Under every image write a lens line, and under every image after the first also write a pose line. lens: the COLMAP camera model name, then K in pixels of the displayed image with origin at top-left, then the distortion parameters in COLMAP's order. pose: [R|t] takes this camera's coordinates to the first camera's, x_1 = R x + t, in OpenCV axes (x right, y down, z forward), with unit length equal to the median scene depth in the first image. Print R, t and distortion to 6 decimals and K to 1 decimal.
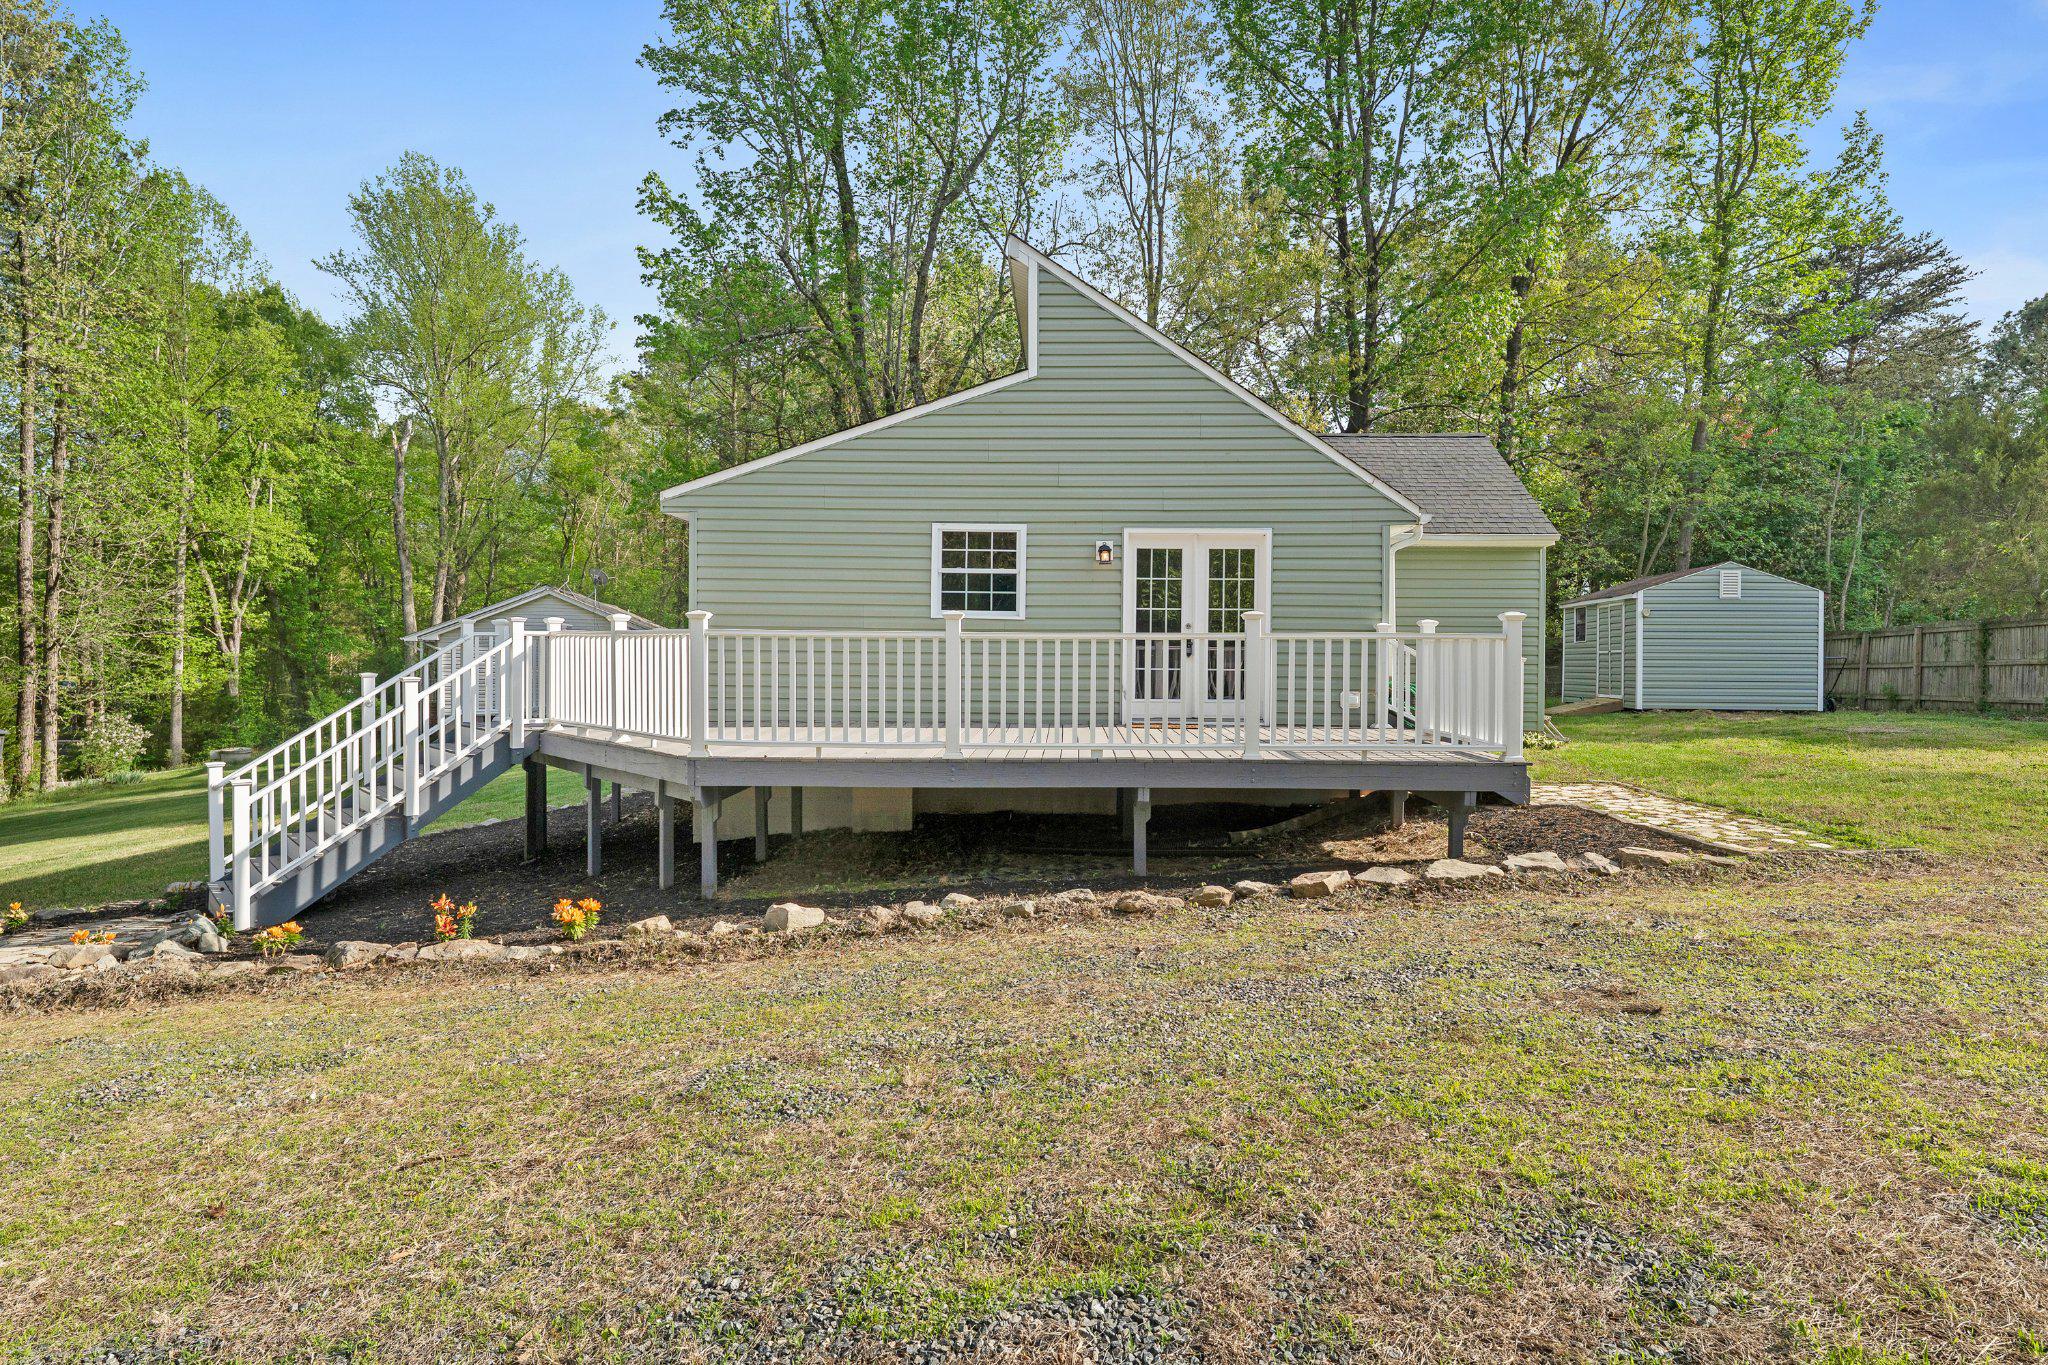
lens RADIAL K [[1135.2, 0, 1024.0], [0, 1135.2, 682.5], [0, 0, 1]] dist [-0.000855, 0.000082]
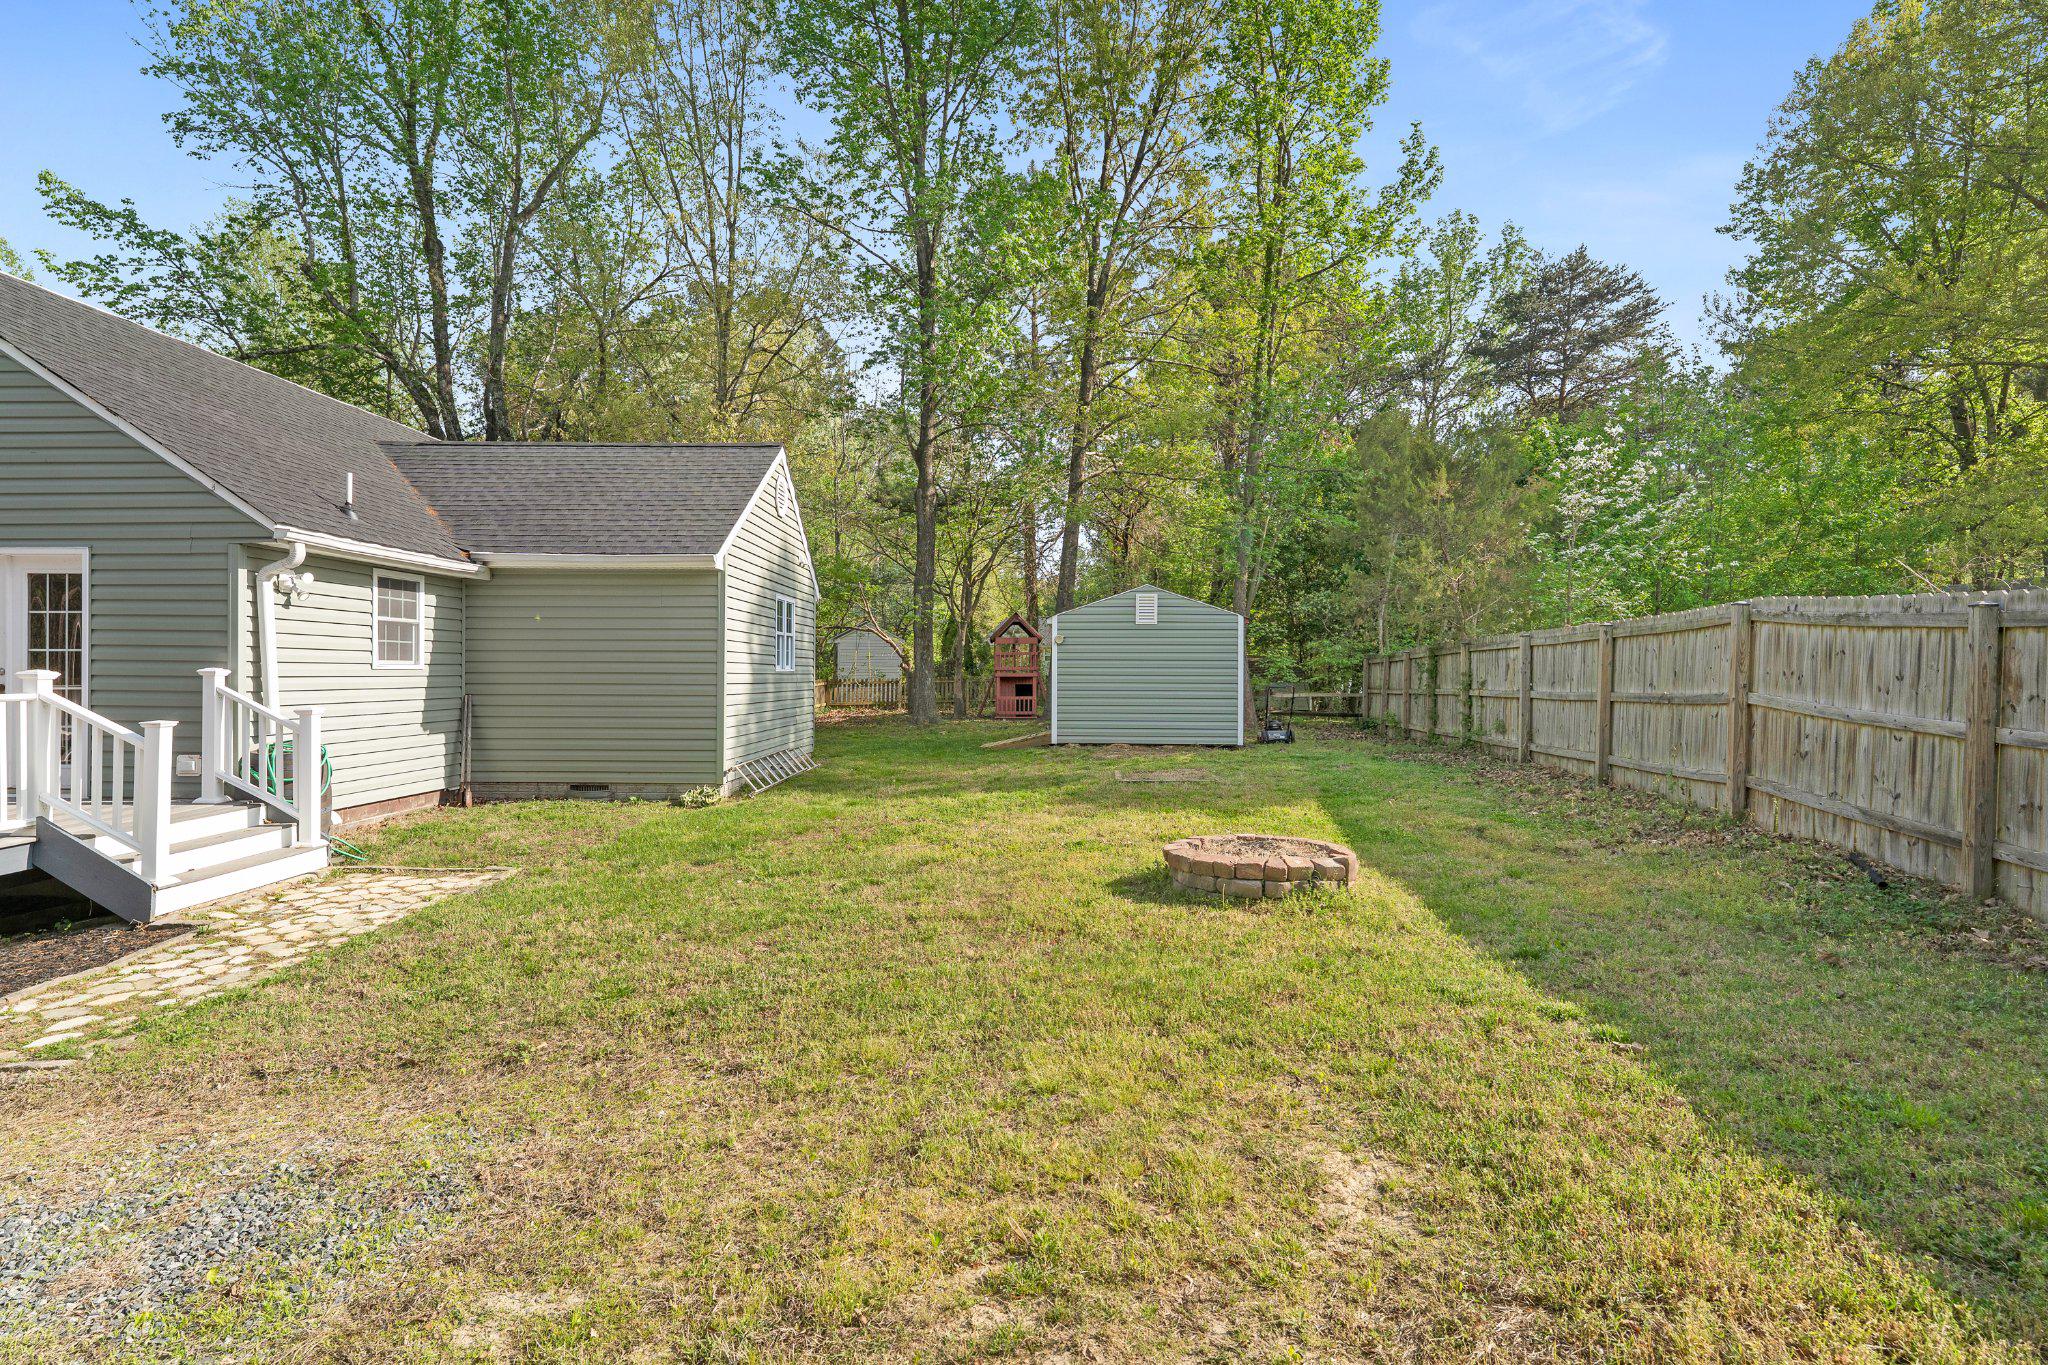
lens RADIAL K [[1004.0, 0, 1024.0], [0, 1004.0, 682.5], [0, 0, 1]] dist [0.004094, 0.001535]
pose [[0.999917, -0.001247, 0.012826, 0.381325], [0.001284, 0.999995, -0.002833, -0.017931], [-0.012822, 0.002849, 0.999914, 0.134453]]
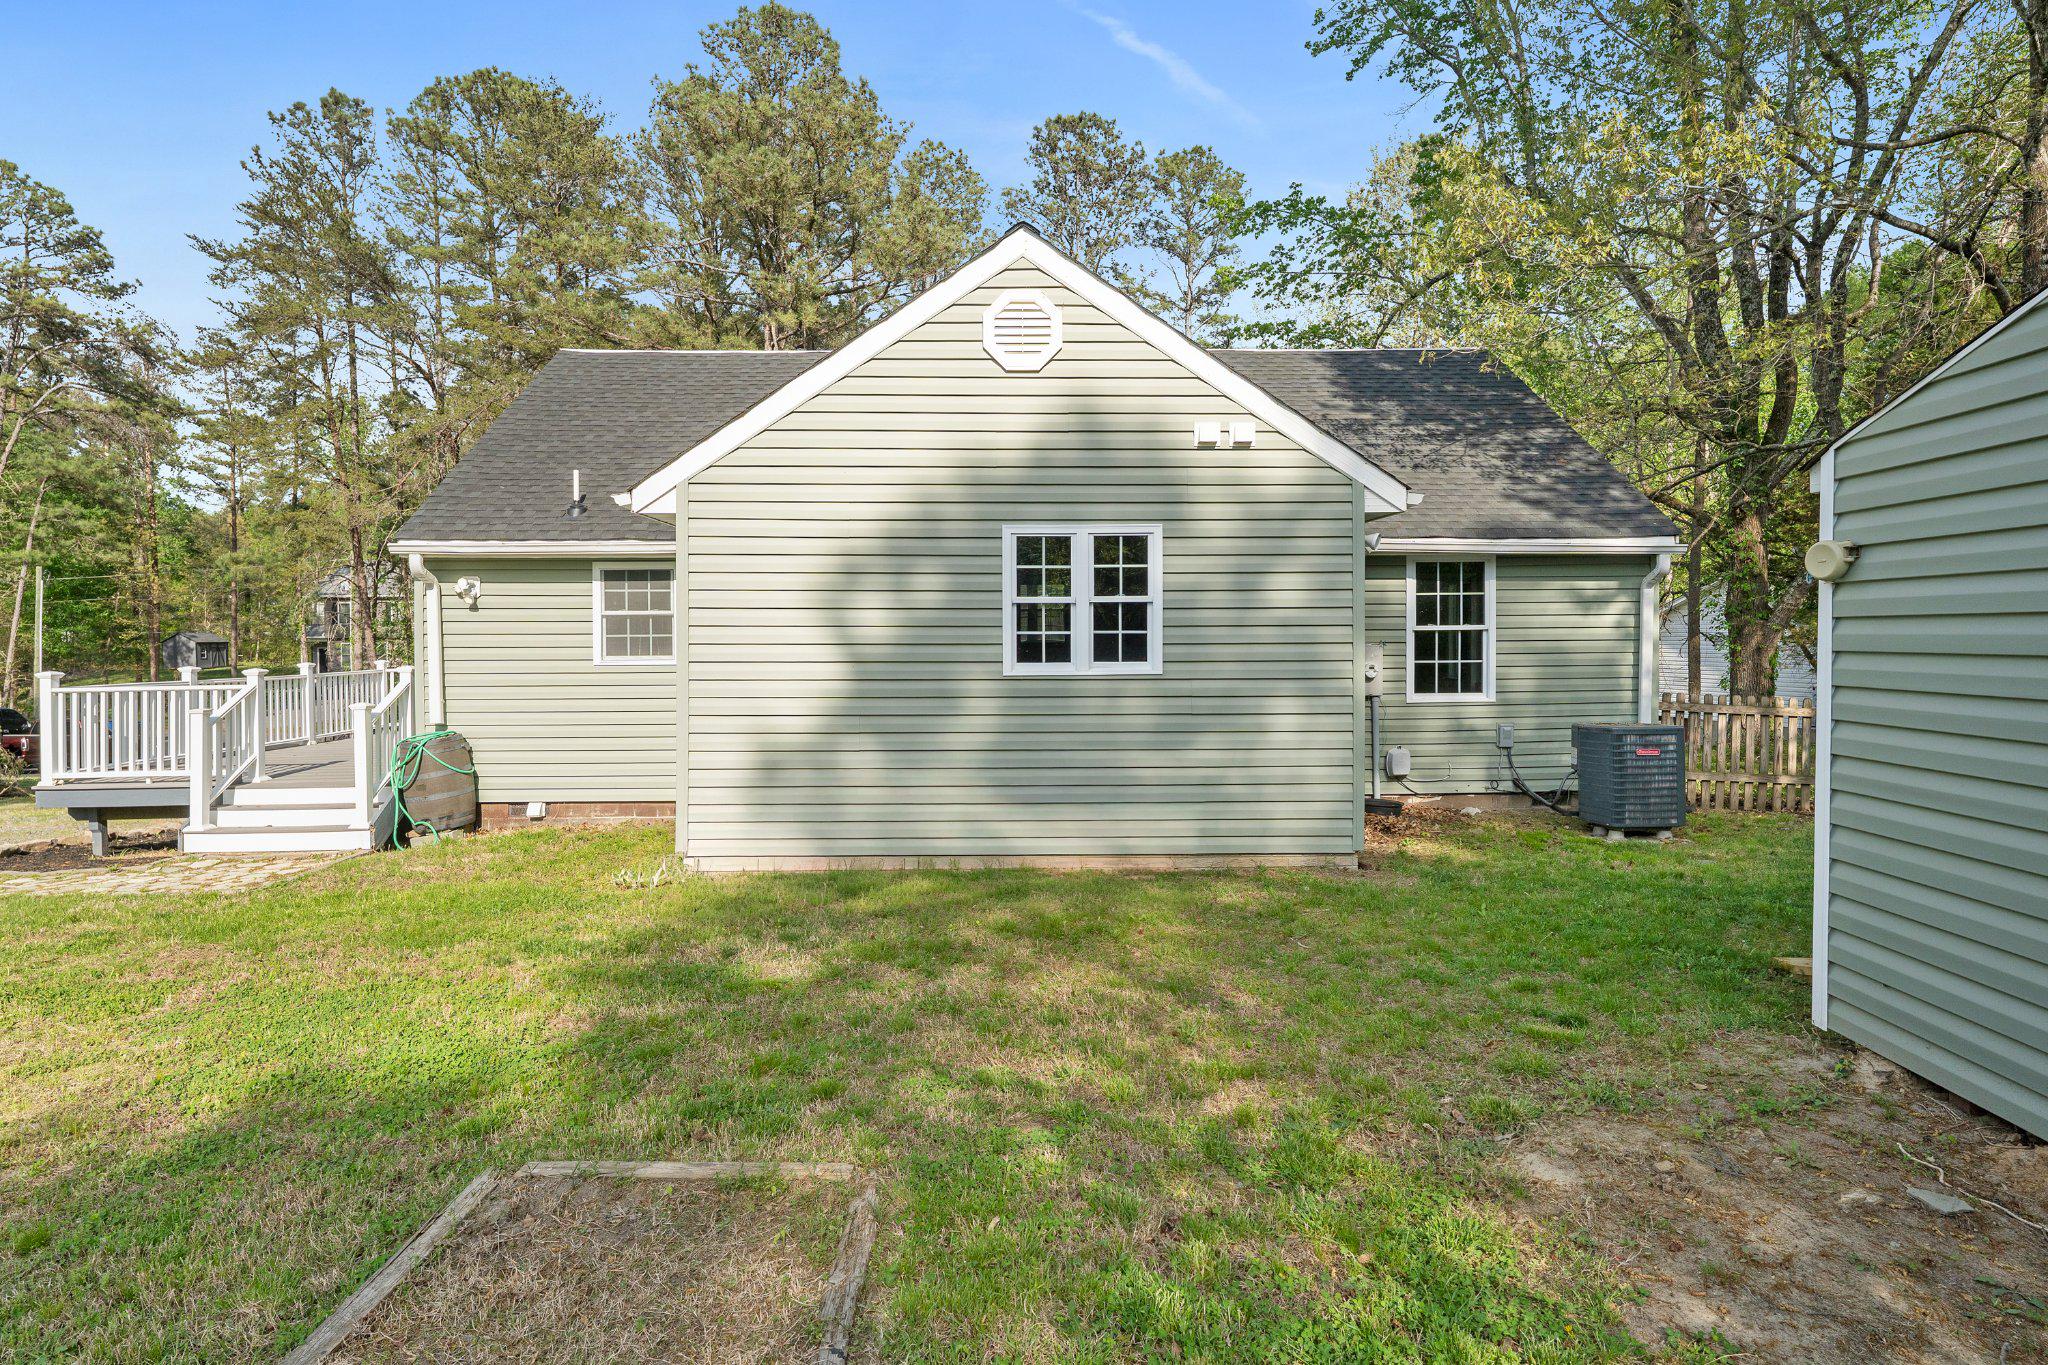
lens RADIAL K [[1137.0, 0, 1033.4], [0, 1137.0, 659.4], [0, 0, 1]] dist [0.016031, 0.000265]
pose [[0.038080, 0.012597, -0.999195, 0.583204], [-0.011857, 0.999856, 0.012153, -0.035120], [0.999204, 0.011384, 0.038224, 0.710931]]
